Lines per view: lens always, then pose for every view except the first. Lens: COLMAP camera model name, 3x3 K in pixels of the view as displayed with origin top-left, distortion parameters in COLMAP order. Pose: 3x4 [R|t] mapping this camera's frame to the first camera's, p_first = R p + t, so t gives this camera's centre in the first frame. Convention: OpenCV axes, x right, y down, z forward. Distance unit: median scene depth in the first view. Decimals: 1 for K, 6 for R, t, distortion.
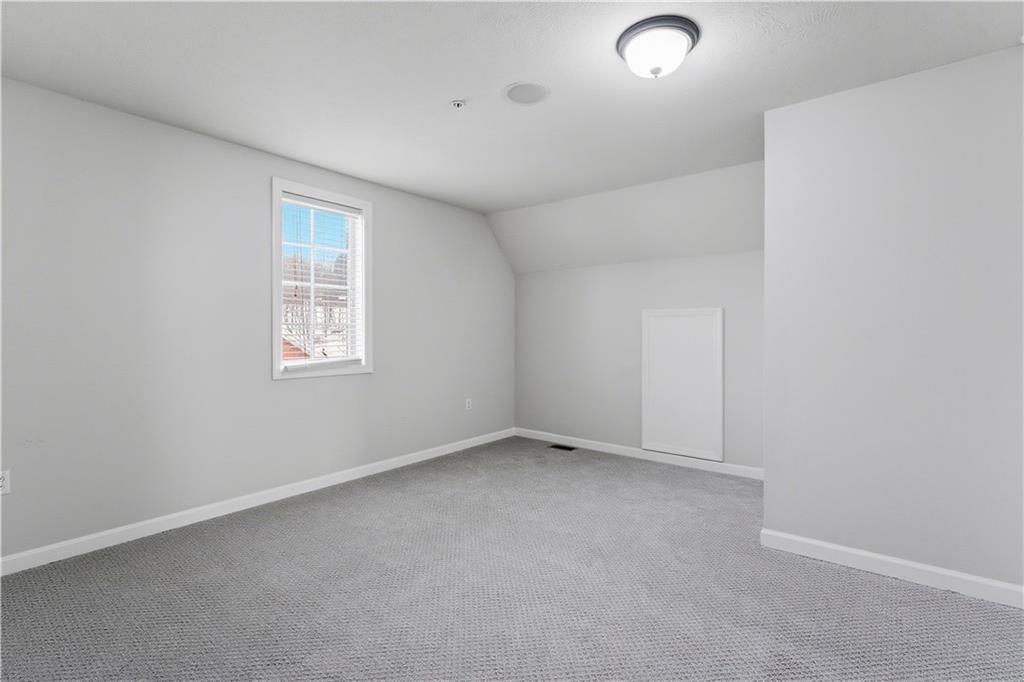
lens RADIAL K [[466.9, 0, 513.2], [0, 466.9, 338.6], [0, 0, 1]] dist [-0.000625, 0.000009]
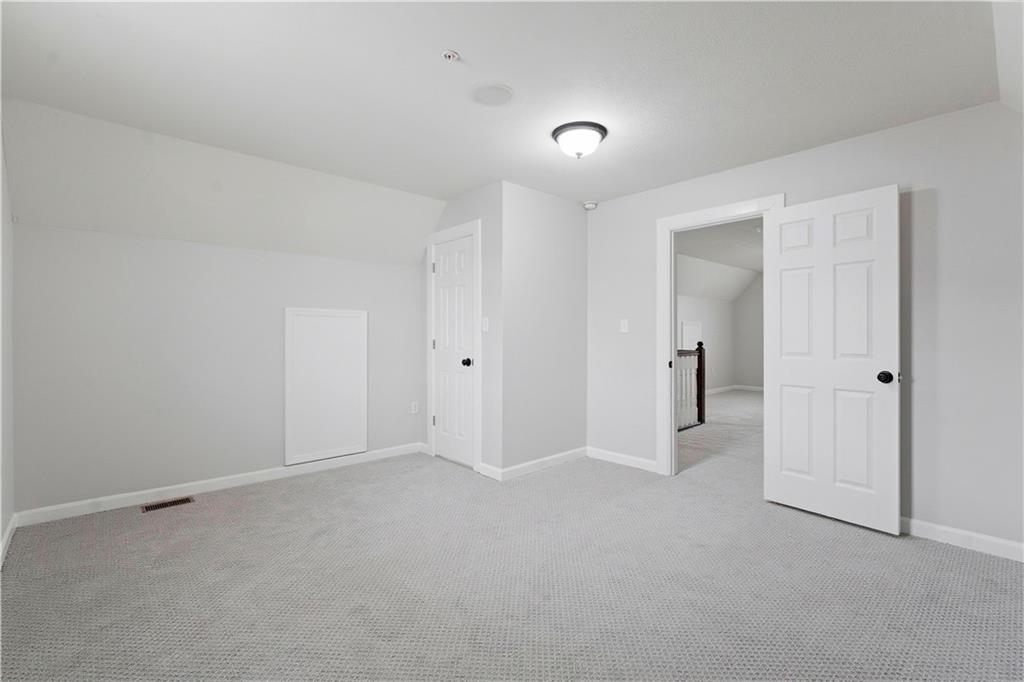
lens RADIAL K [[466.9, 0, 513.3], [0, 466.9, 336.7], [0, 0, 1]] dist [-0.000625, 0.000009]
pose [[0.154553, -0.002989, 0.987980, -0.581146], [0.011978, 0.999928, 0.001152, -0.002293], [-0.987912, 0.011656, 0.154578, 0.488009]]
